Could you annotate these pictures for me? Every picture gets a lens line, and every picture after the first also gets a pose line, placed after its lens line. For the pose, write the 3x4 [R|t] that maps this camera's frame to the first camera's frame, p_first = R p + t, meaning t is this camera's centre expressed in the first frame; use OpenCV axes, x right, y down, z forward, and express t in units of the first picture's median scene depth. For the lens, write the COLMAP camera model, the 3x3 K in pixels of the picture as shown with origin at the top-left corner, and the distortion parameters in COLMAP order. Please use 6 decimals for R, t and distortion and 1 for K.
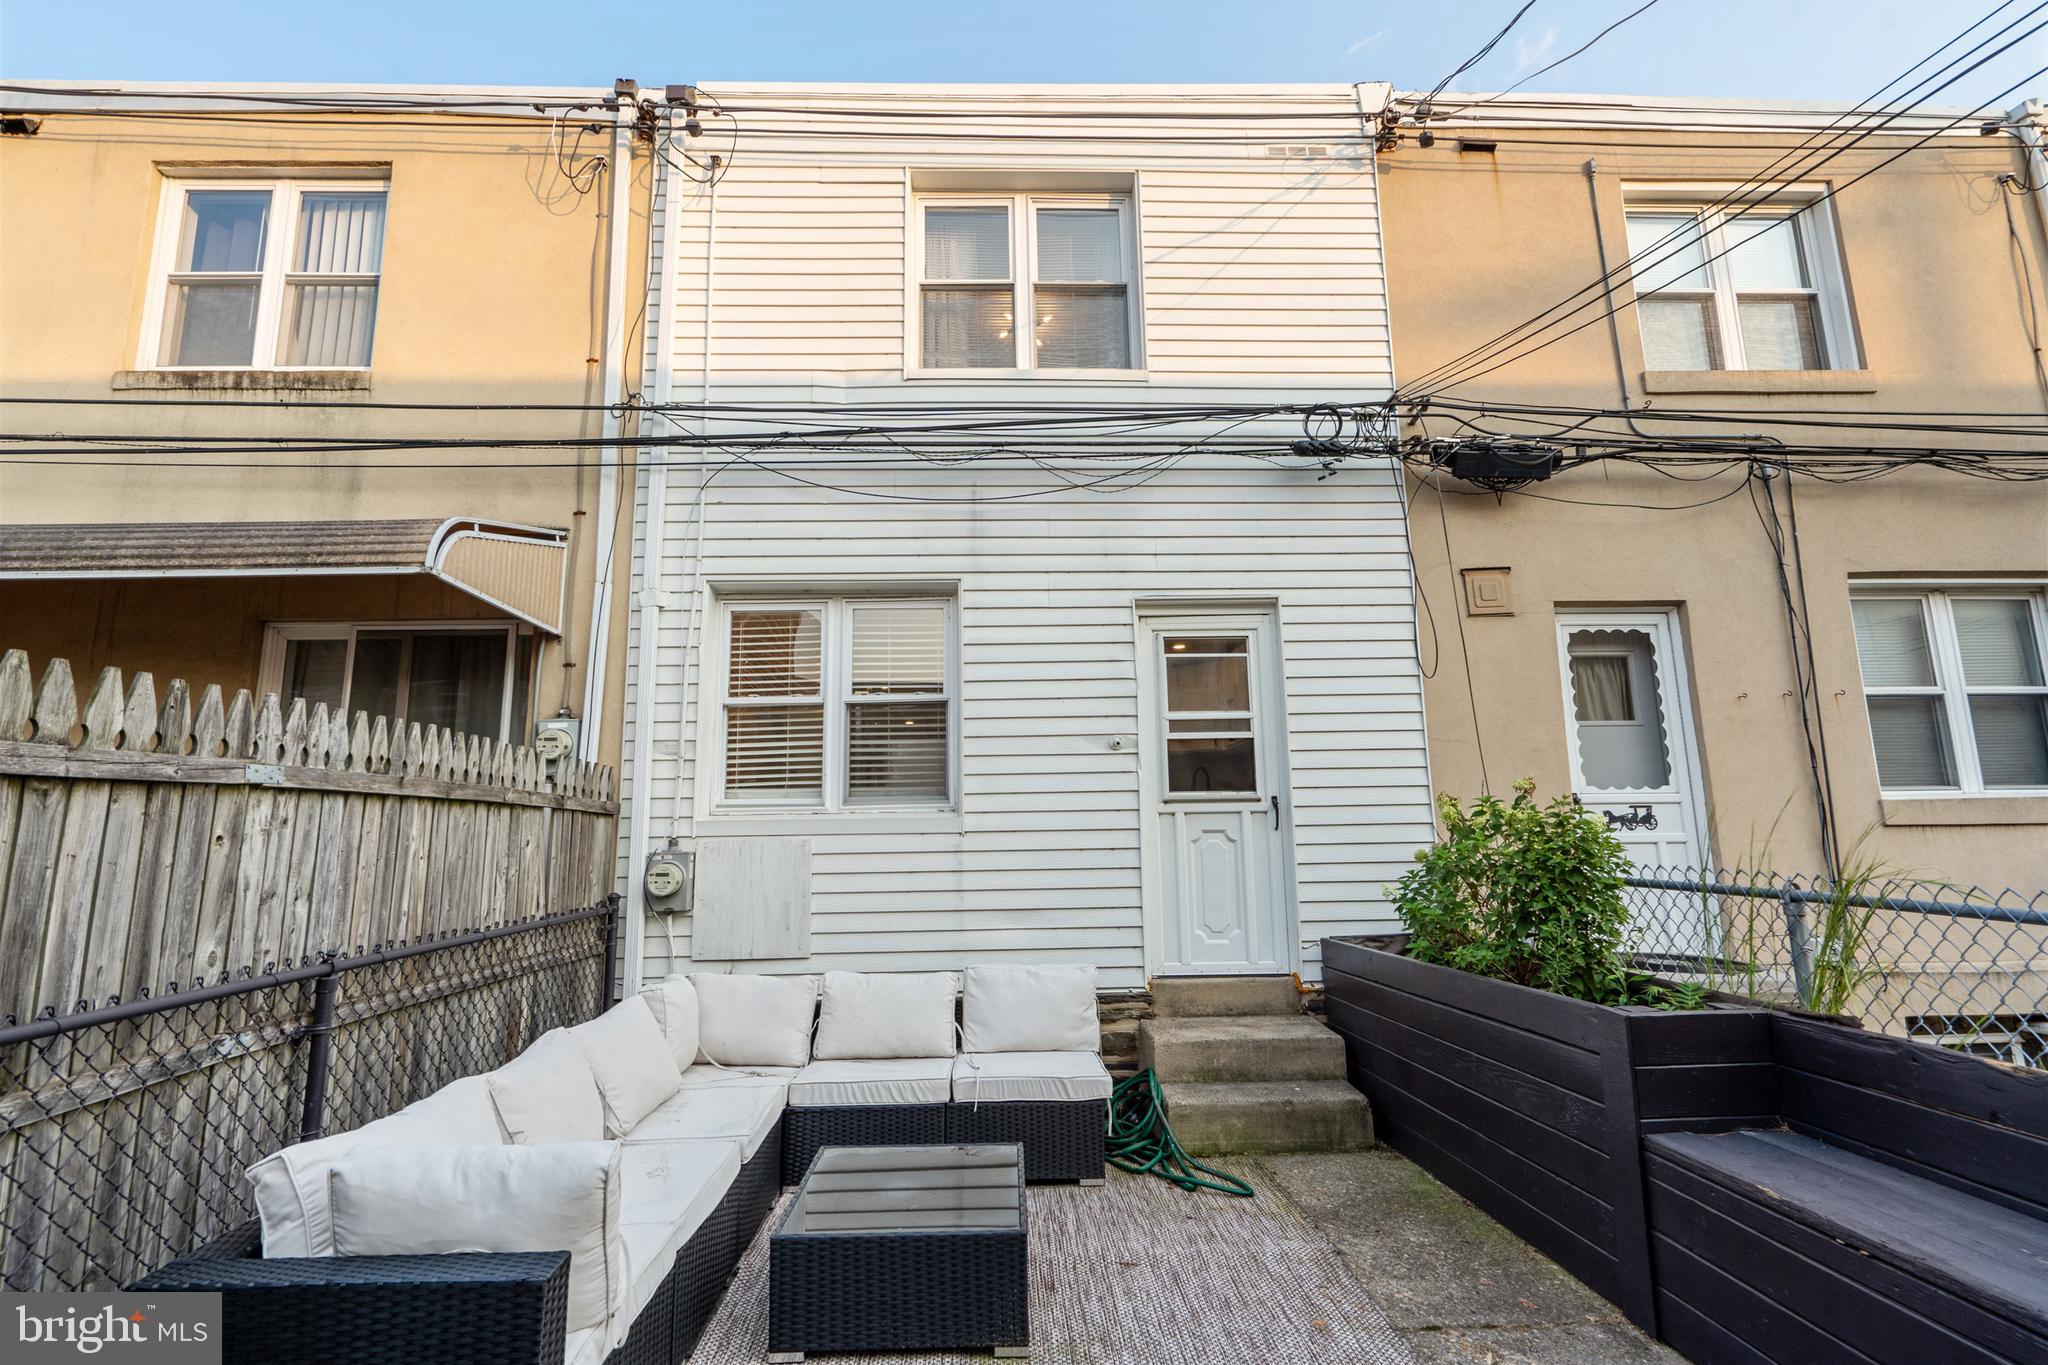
lens RADIAL K [[935.8, 0, 1024.2], [0, 935.8, 694.8], [0, 0, 1]] dist [-0.000930, 0.000786]
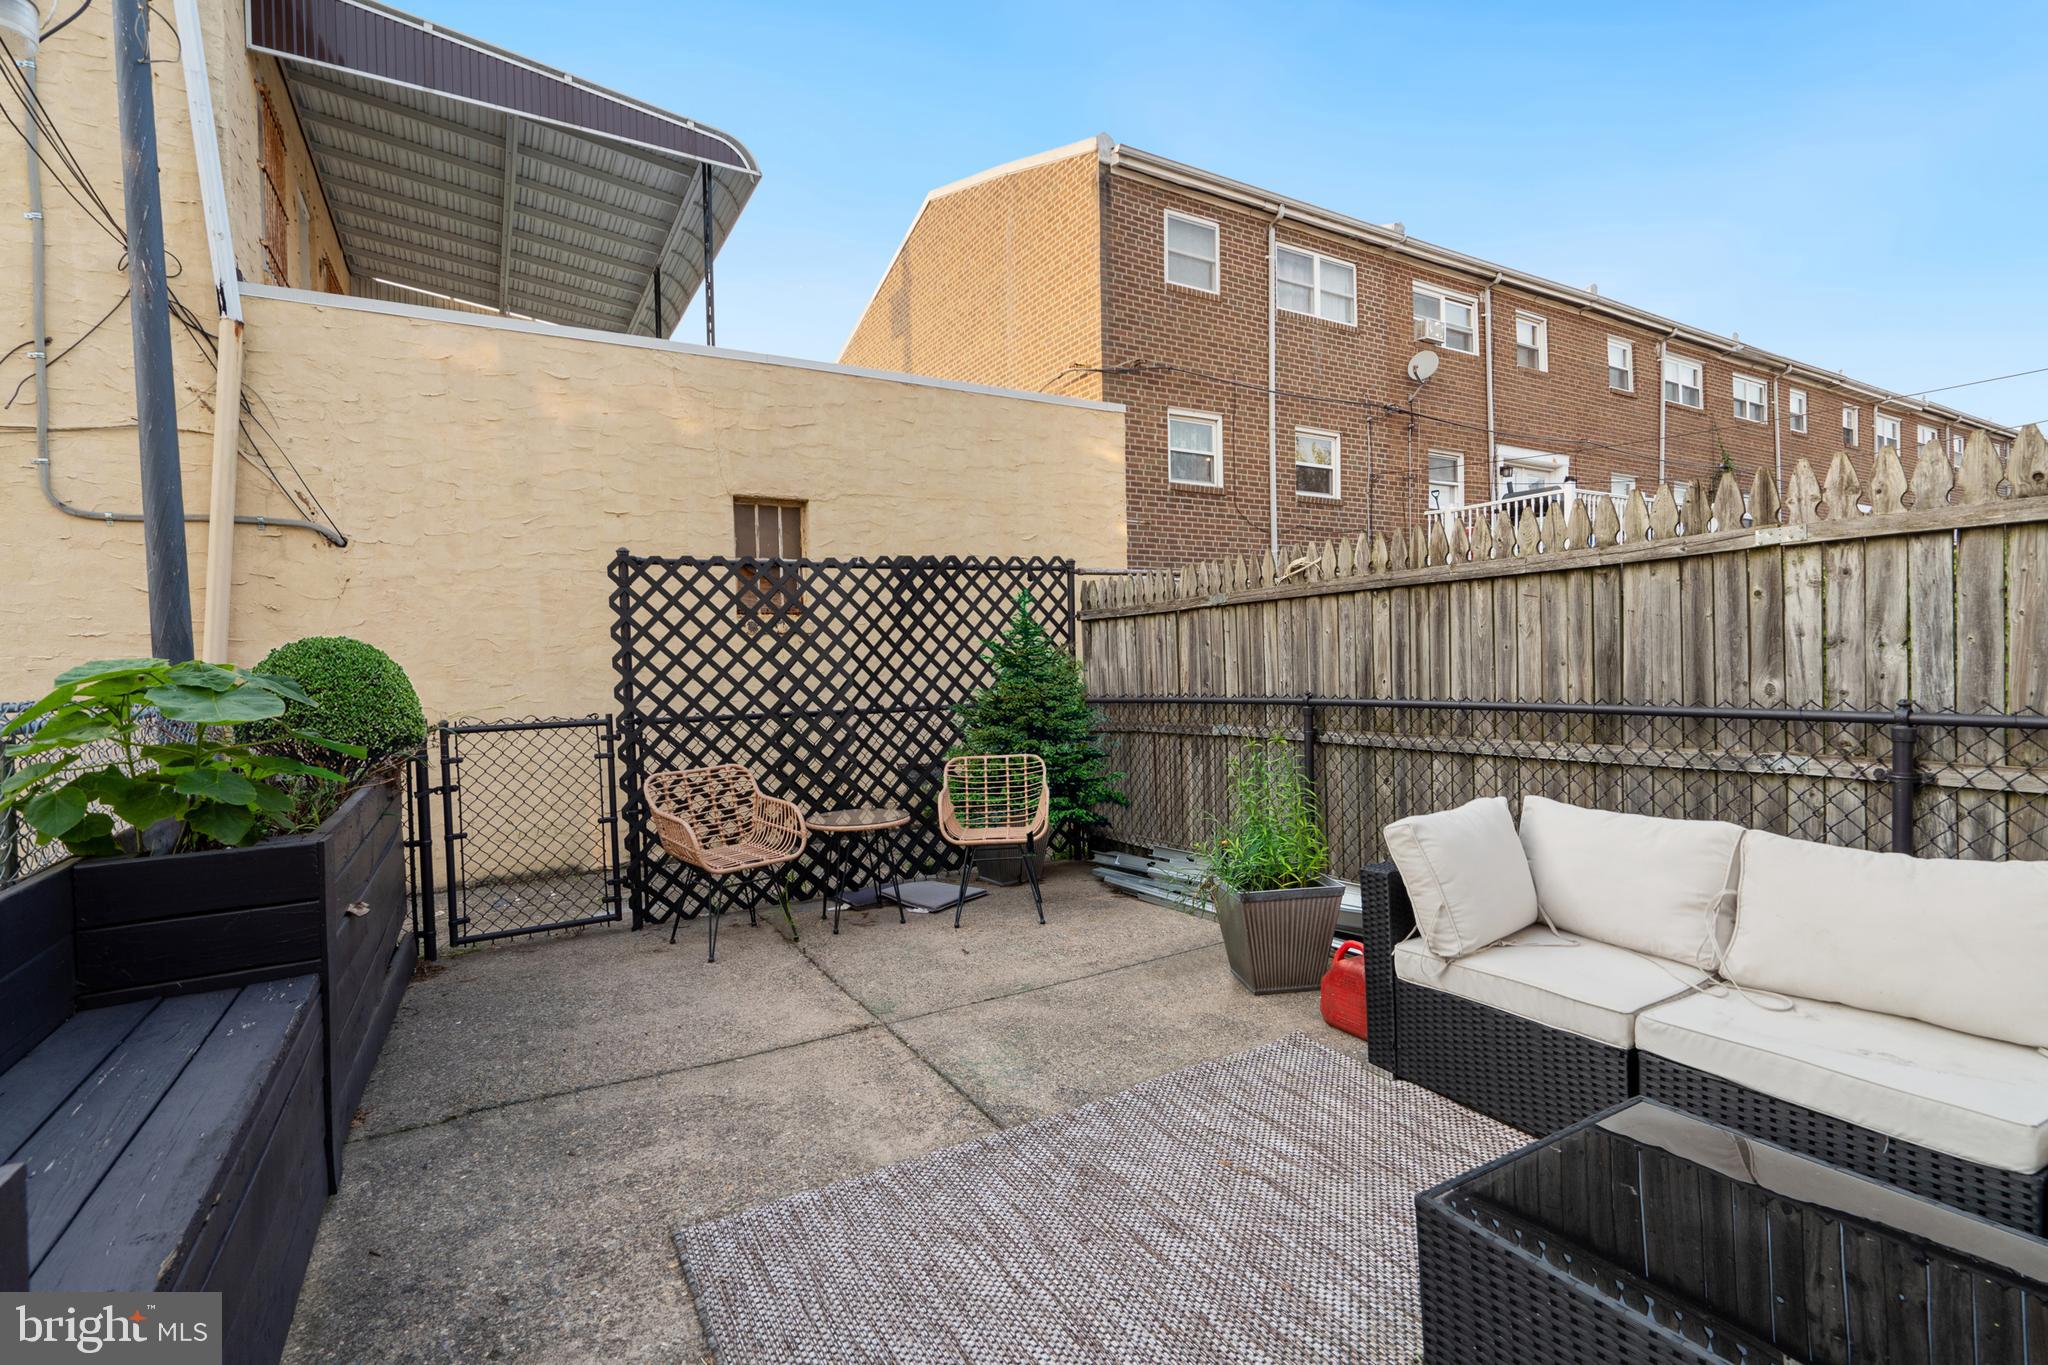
lens RADIAL K [[935.3, 0, 1022.3], [0, 935.3, 677.1], [0, 0, 1]] dist [-0.000596, 0.001316]
pose [[-0.880651, 0.042937, -0.471816, 0.265554], [0.103133, 0.989376, -0.102462, 0.134533], [0.462404, -0.138893, -0.875723, 0.750998]]
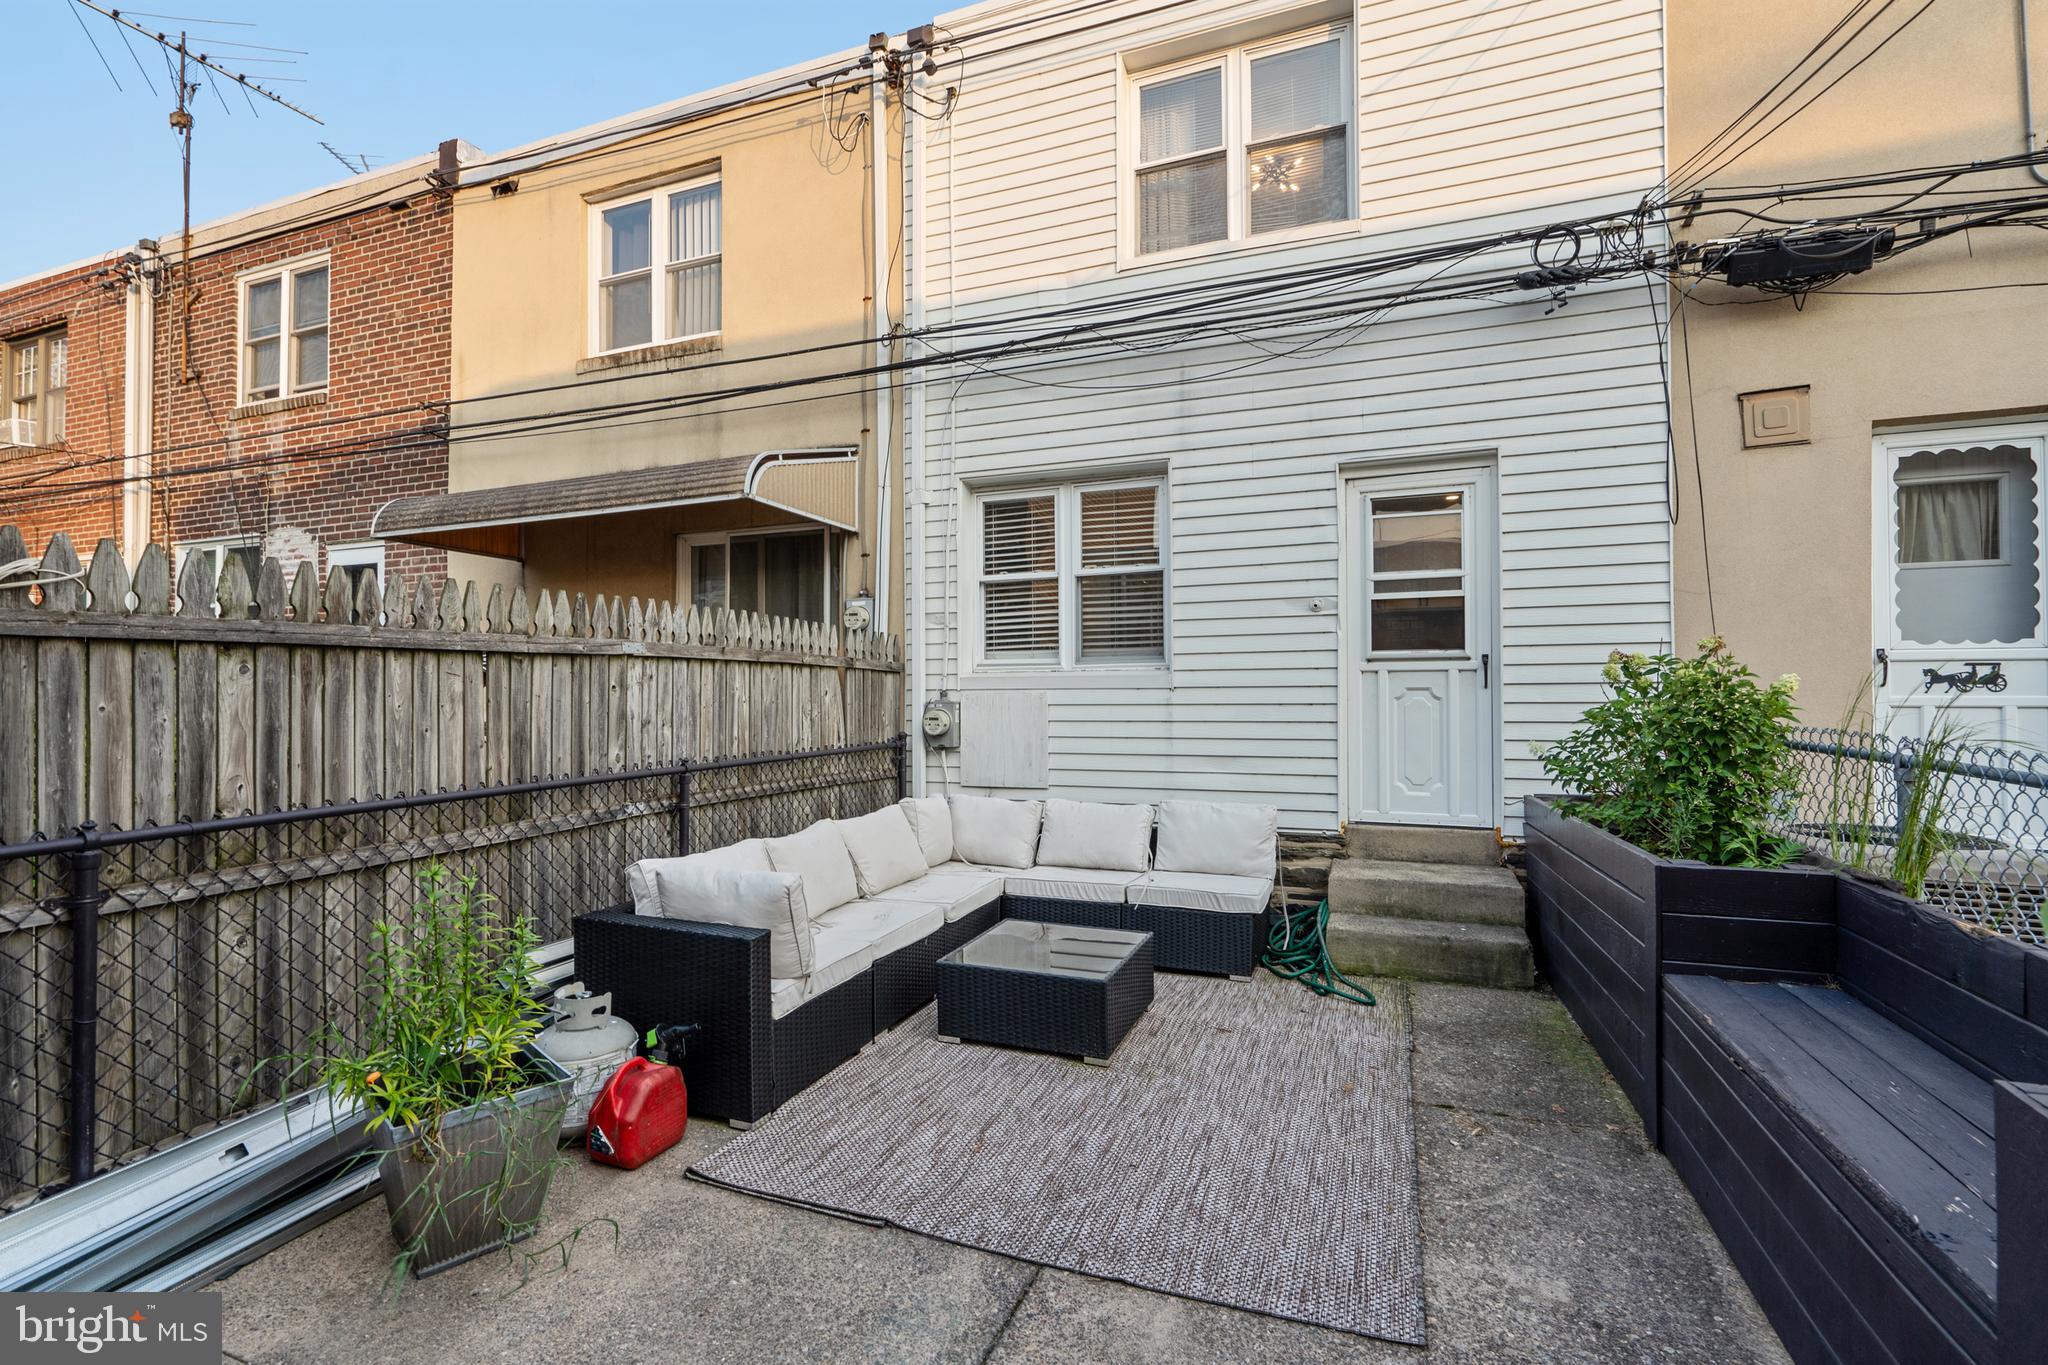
lens RADIAL K [[938.4, 0, 1019.0], [0, 938.4, 700.8], [0, 0, 1]] dist [0.000209, 0.000447]
pose [[0.918921, 0.013379, -0.394215, 0.211745], [0.049411, 0.987648, 0.148697, -0.015989], [0.391335, -0.156120, 0.906909, -0.106905]]
